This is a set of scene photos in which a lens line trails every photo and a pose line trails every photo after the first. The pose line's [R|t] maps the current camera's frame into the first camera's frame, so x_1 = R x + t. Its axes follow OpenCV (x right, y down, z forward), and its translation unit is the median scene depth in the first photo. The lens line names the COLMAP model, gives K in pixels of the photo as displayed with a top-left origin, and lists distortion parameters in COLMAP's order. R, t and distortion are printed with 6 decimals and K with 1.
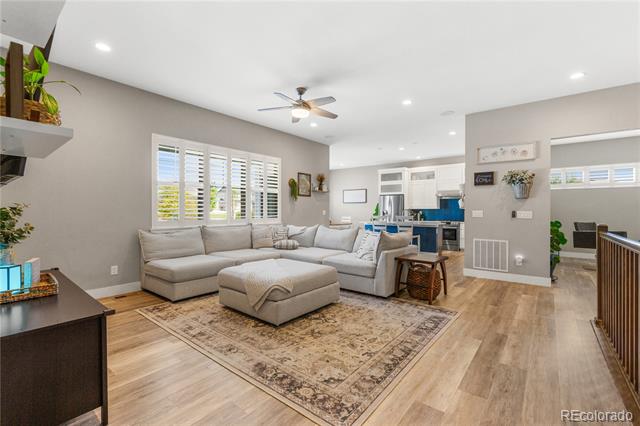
lens RADIAL K [[281.2, 0, 321.4], [0, 281.2, 211.9], [0, 0, 1]] dist [-0.000500, 0.000654]
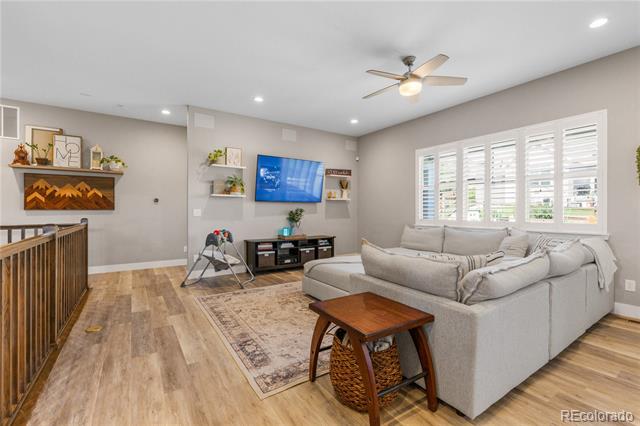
lens RADIAL K [[281.2, 0, 321.4], [0, 281.2, 211.2], [0, 0, 1]] dist [-0.000500, 0.000654]
pose [[-0.291707, -0.000110, -0.956508, 1.188871], [-0.009026, 0.999956, 0.002638, -0.000979], [0.956465, 0.009403, -0.291695, 1.537409]]
